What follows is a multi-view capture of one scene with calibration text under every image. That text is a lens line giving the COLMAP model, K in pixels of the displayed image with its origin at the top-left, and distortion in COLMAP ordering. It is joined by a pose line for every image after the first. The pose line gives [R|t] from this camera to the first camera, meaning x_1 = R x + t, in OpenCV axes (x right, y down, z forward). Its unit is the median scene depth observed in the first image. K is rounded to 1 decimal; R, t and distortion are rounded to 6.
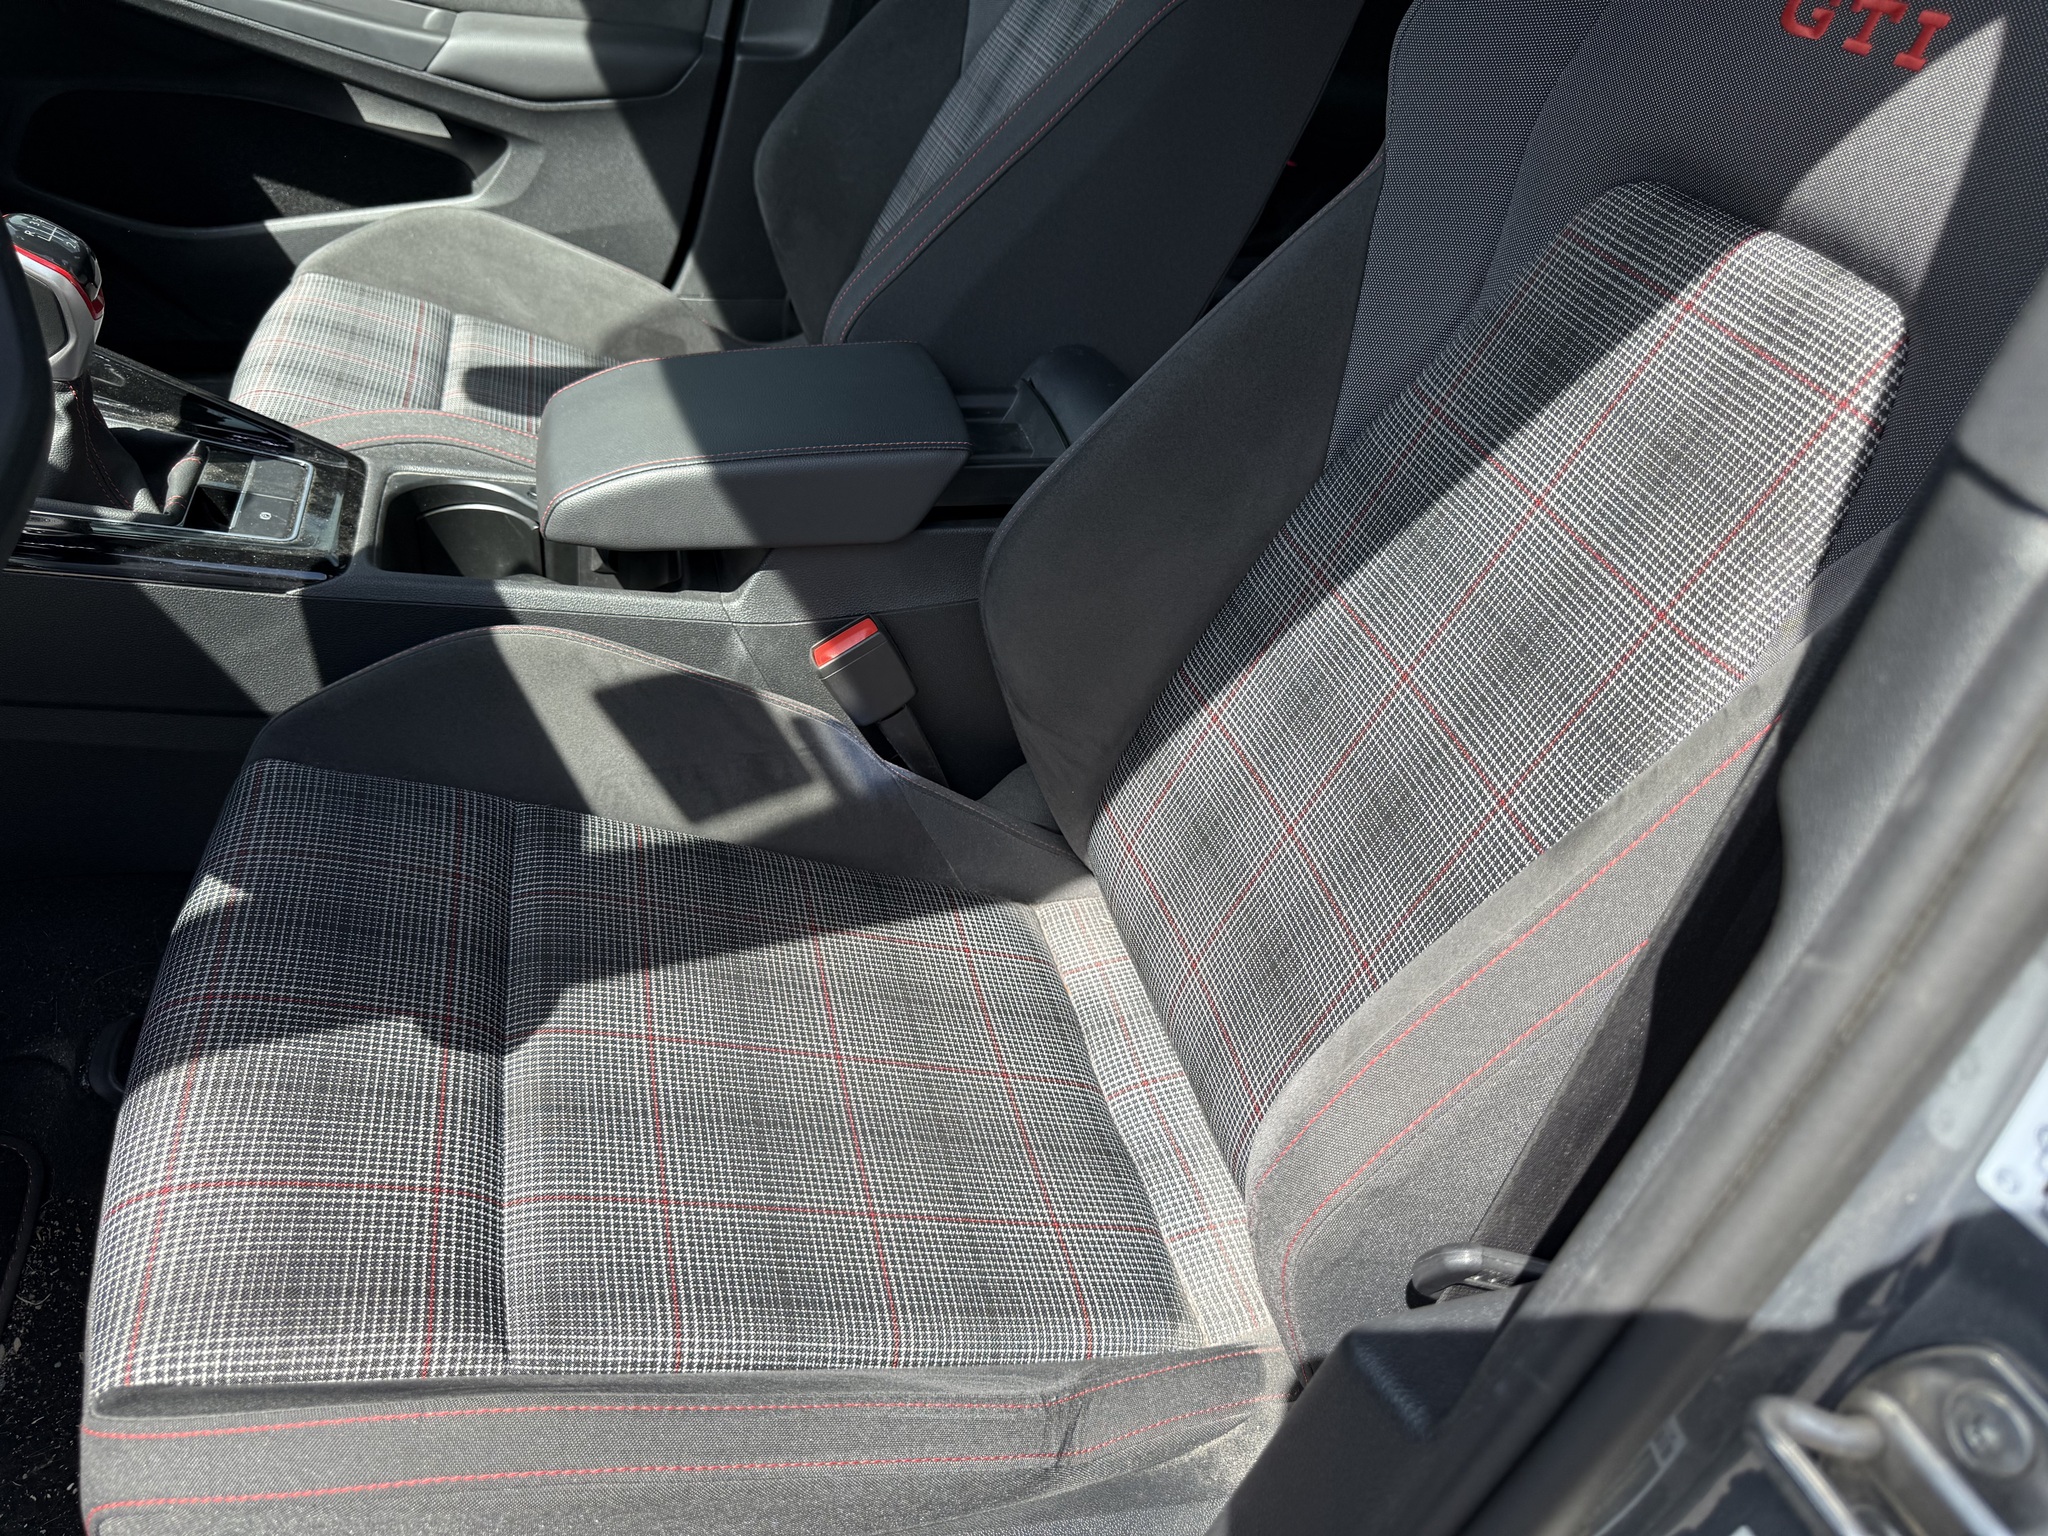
lens RADIAL K [[1445.4, 0, 1026.6], [0, 1445.4, 779.2], [0, 0, 1]] dist [-0.000101, -0.014332]
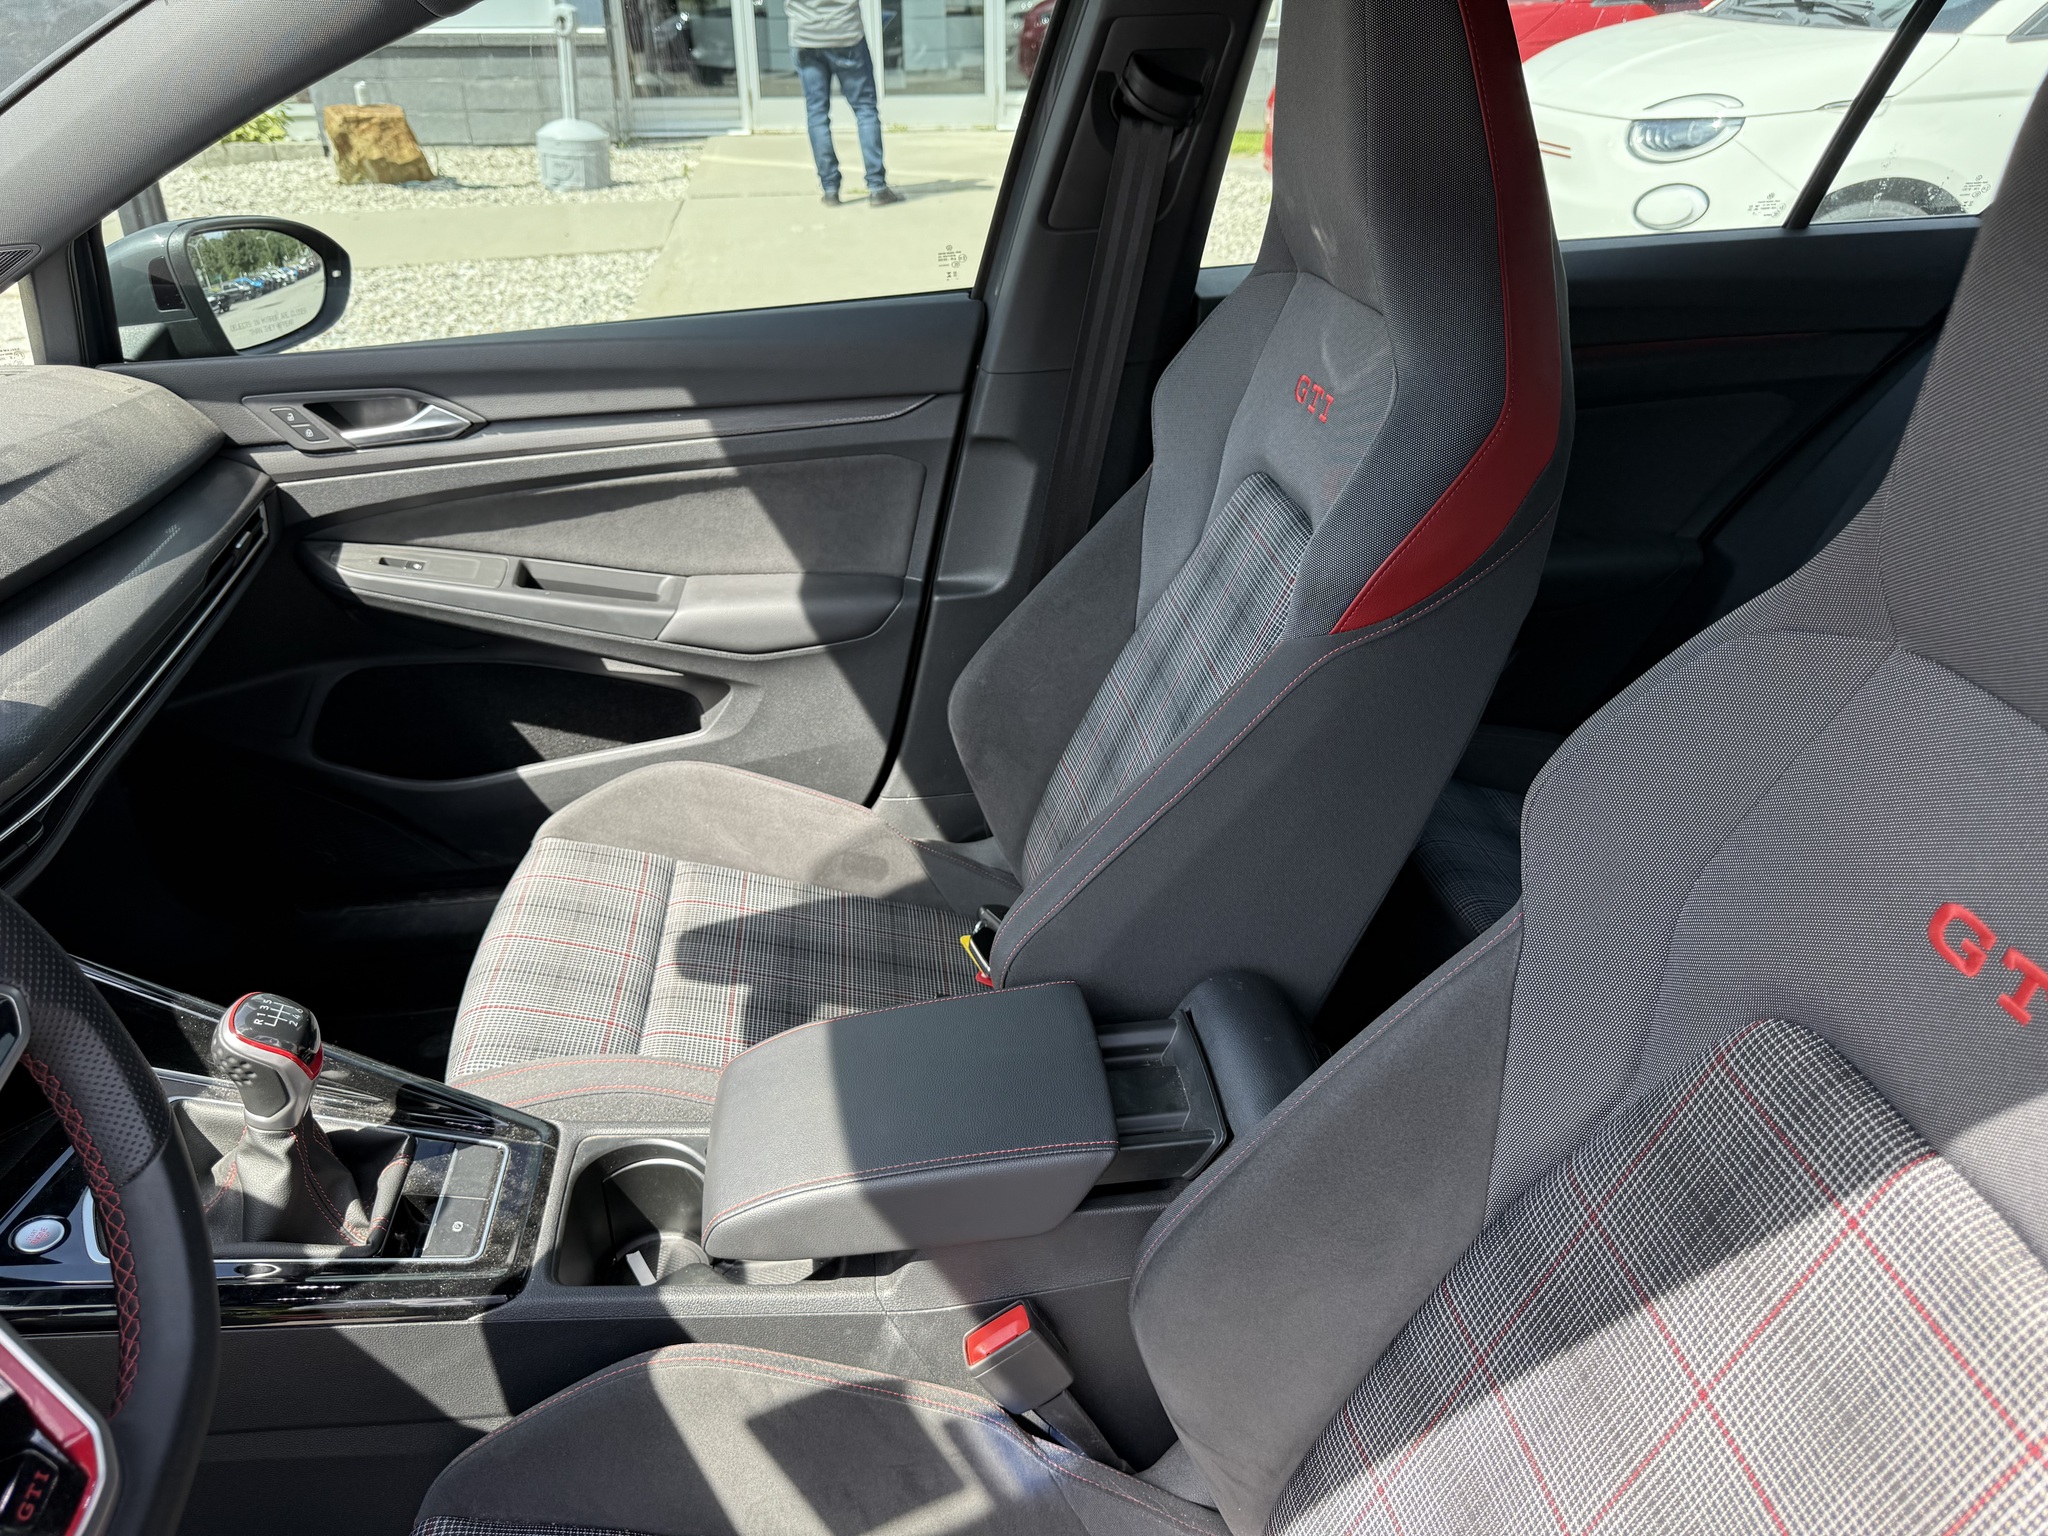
lens RADIAL K [[1445.4, 0, 1015.4], [0, 1445.4, 782.7], [0, 0, 1]] dist [-0.000101, -0.014332]
pose [[0.980859, -0.044501, -0.189568, 0.093202], [0.013773, 0.986952, -0.160424, -0.327796], [0.194233, 0.154742, 0.968673, -0.003795]]
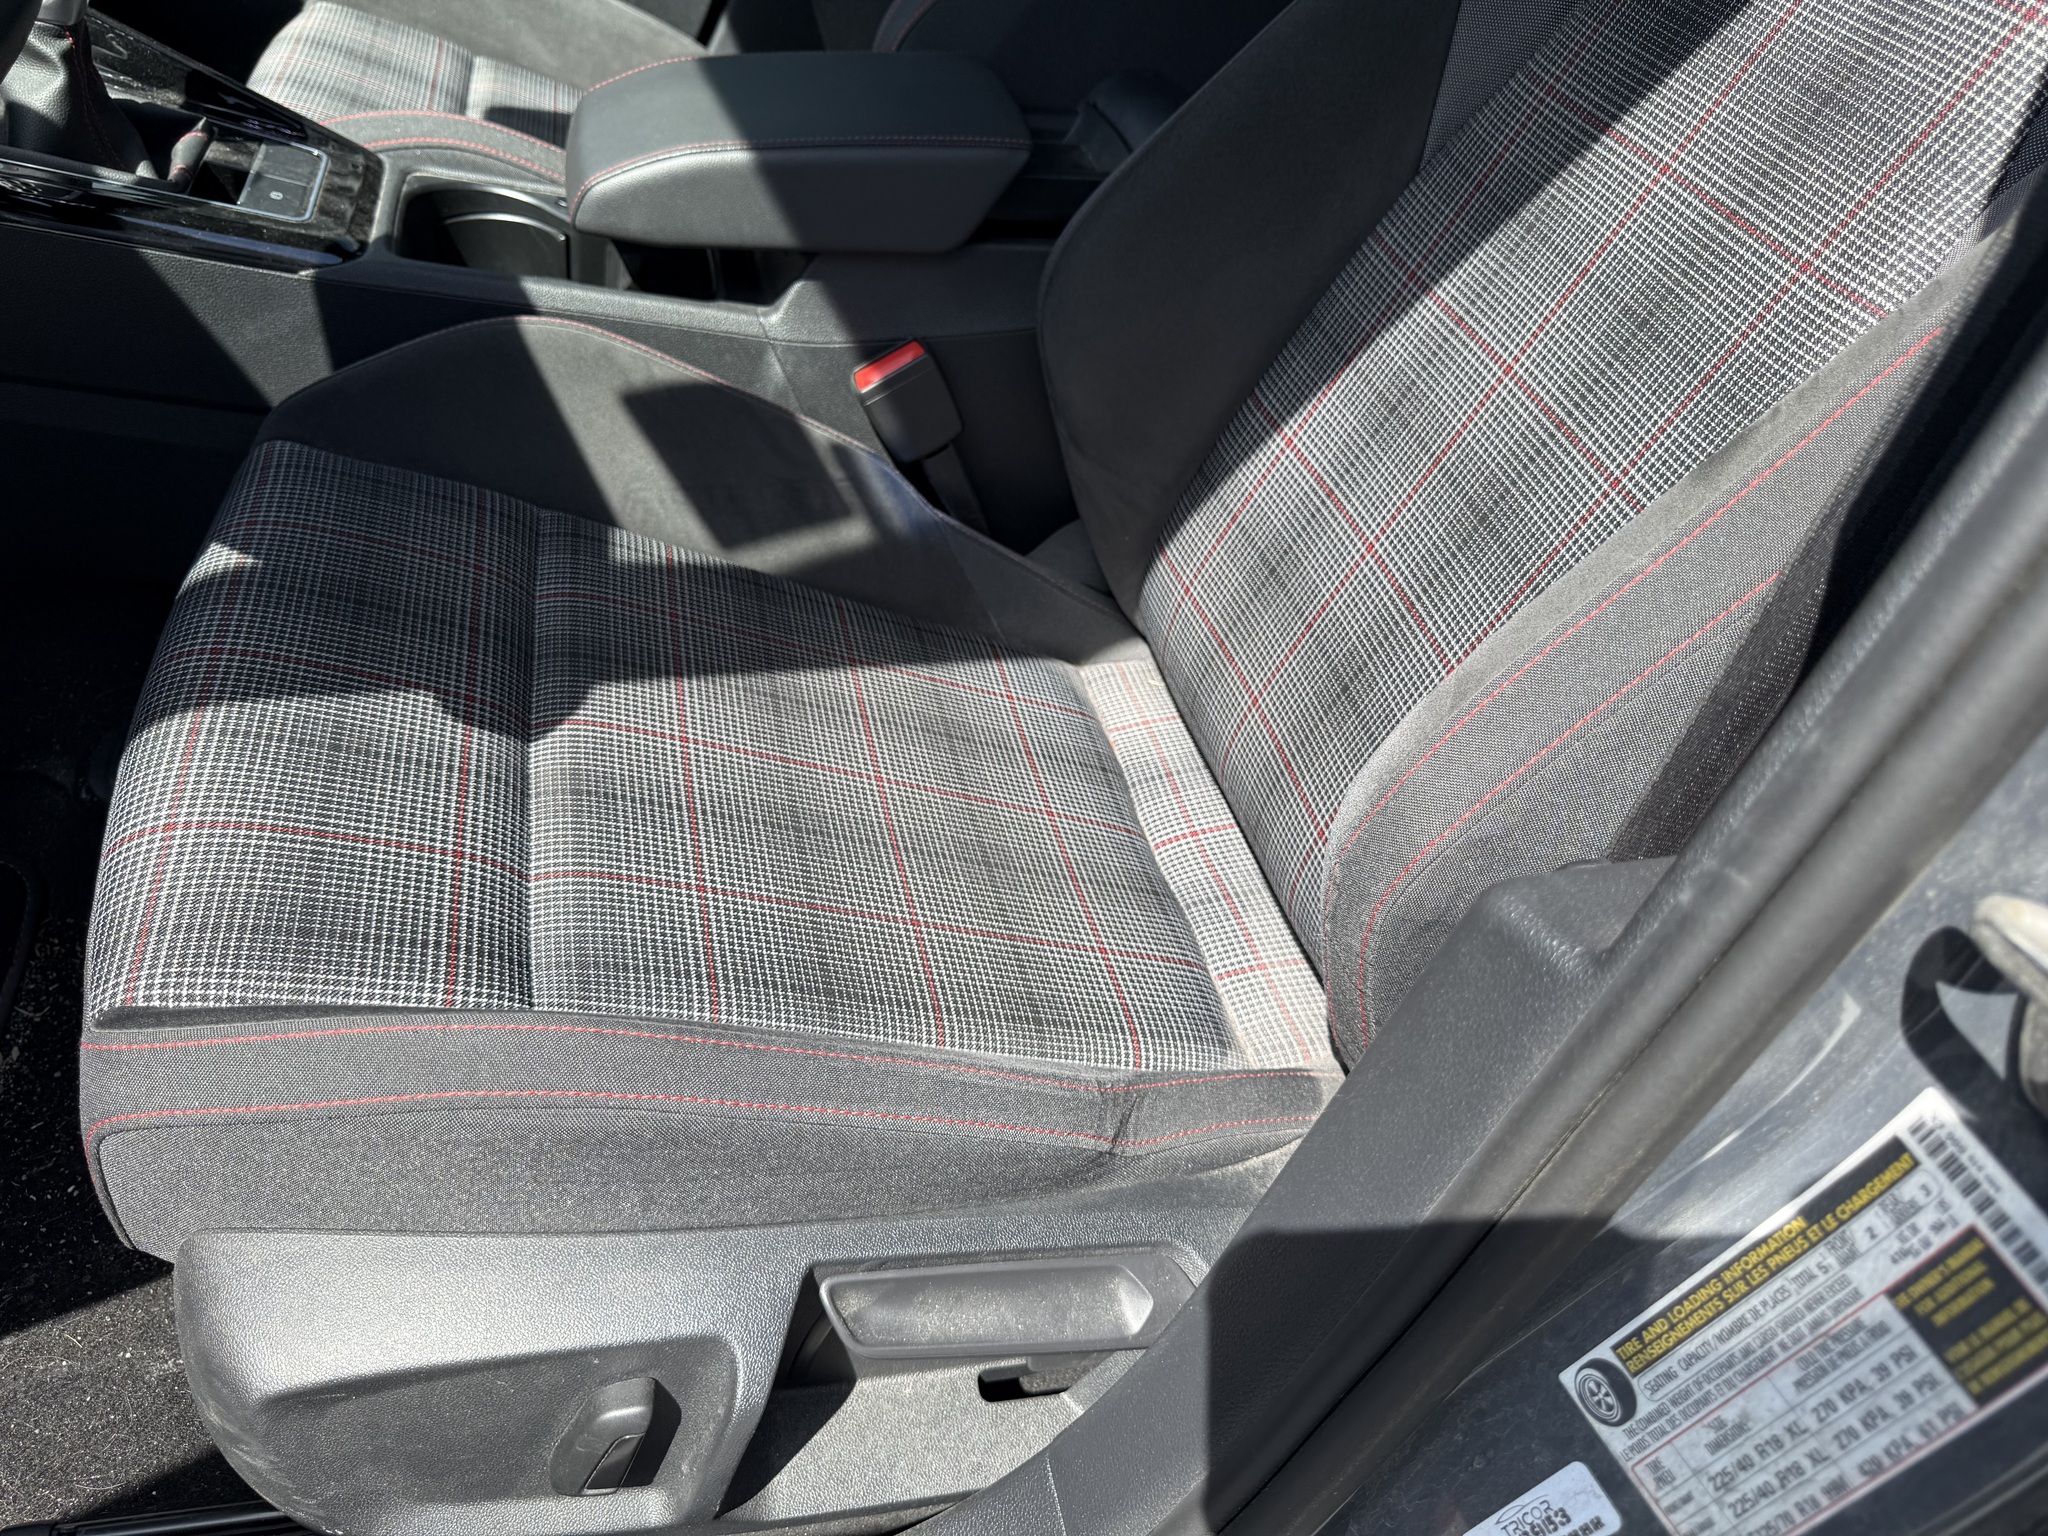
lens RADIAL K [[1445.4, 0, 1031.8], [0, 1445.4, 781.6], [0, 0, 1]] dist [-0.000101, -0.014332]
pose [[0.999431, 0.033705, 0.001535, -0.028301], [-0.033734, 0.997315, 0.064997, 0.117979], [0.000660, -0.065012, 0.997884, 0.047297]]
